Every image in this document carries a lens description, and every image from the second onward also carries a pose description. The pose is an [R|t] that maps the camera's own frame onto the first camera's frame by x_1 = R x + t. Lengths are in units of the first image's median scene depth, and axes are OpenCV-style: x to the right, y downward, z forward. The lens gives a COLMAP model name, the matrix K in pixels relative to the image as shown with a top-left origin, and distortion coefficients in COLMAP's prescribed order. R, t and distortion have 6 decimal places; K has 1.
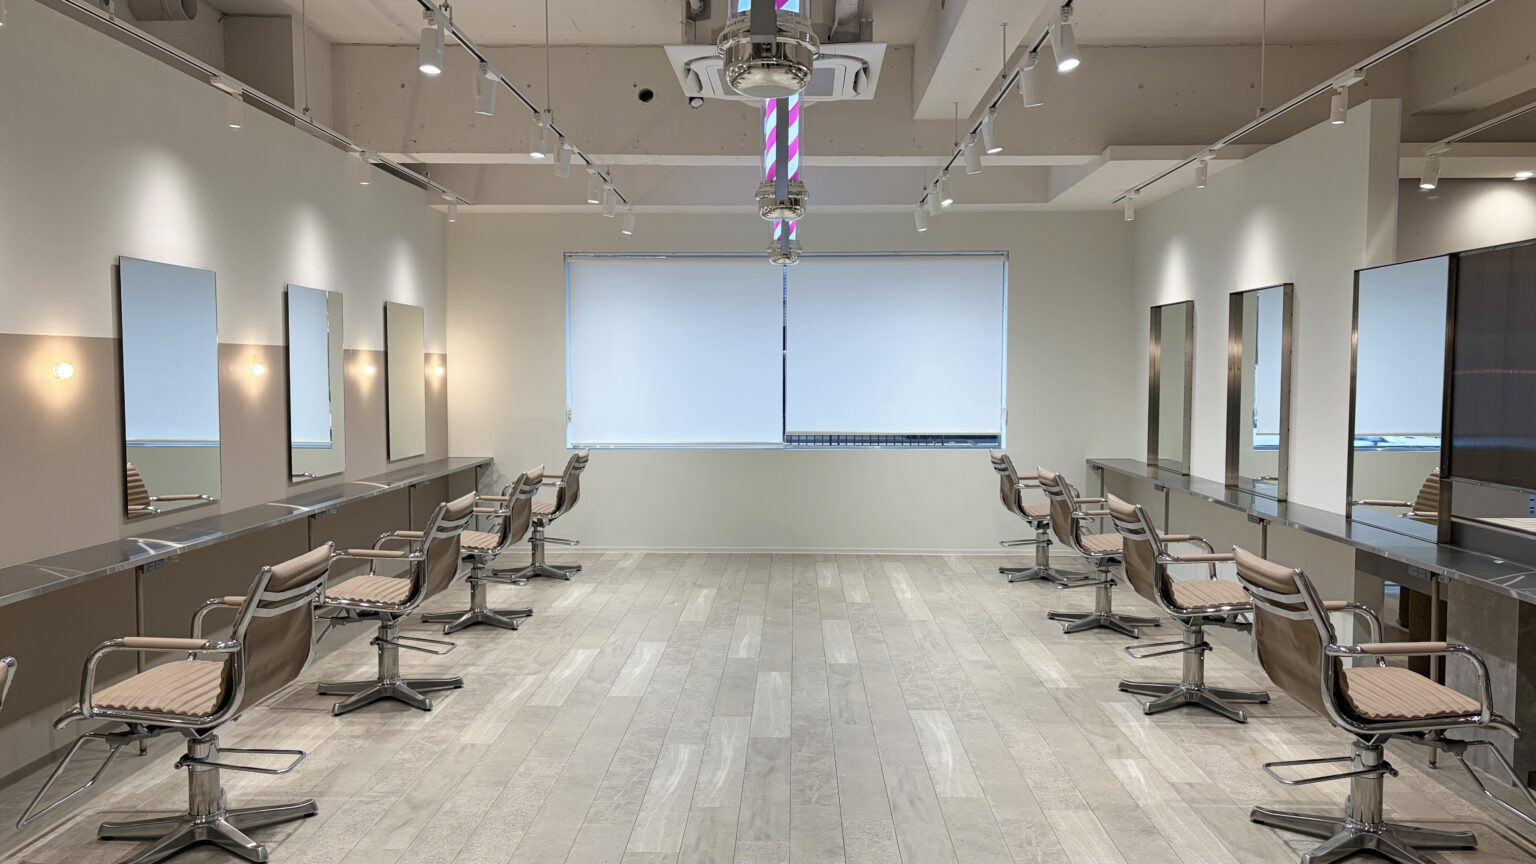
lens RADIAL K [[1164.9, 0, 763.6], [0, 1164.9, 435.6], [0, 0, 1]] dist [0.030100, -0.015022]
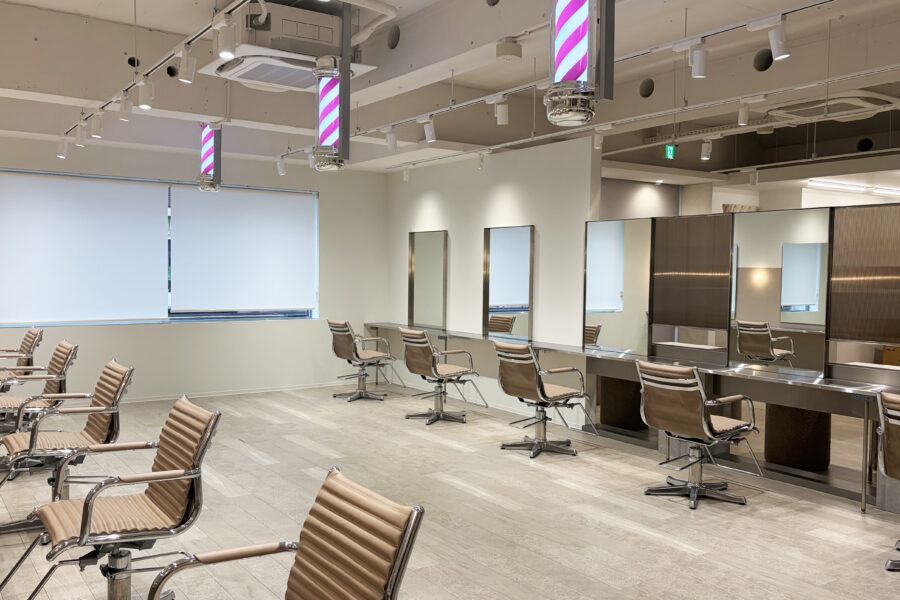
lens RADIAL K [[804.9, 0, 451.0], [0, 804.9, 300.4], [0, 0, 1]] dist [0.036027, -0.016241]
pose [[0.805683, -0.011084, 0.592244, -0.456751], [0.018464, 0.999809, -0.006407, -0.003808], [-0.592059, 0.016097, 0.805734, 0.042867]]
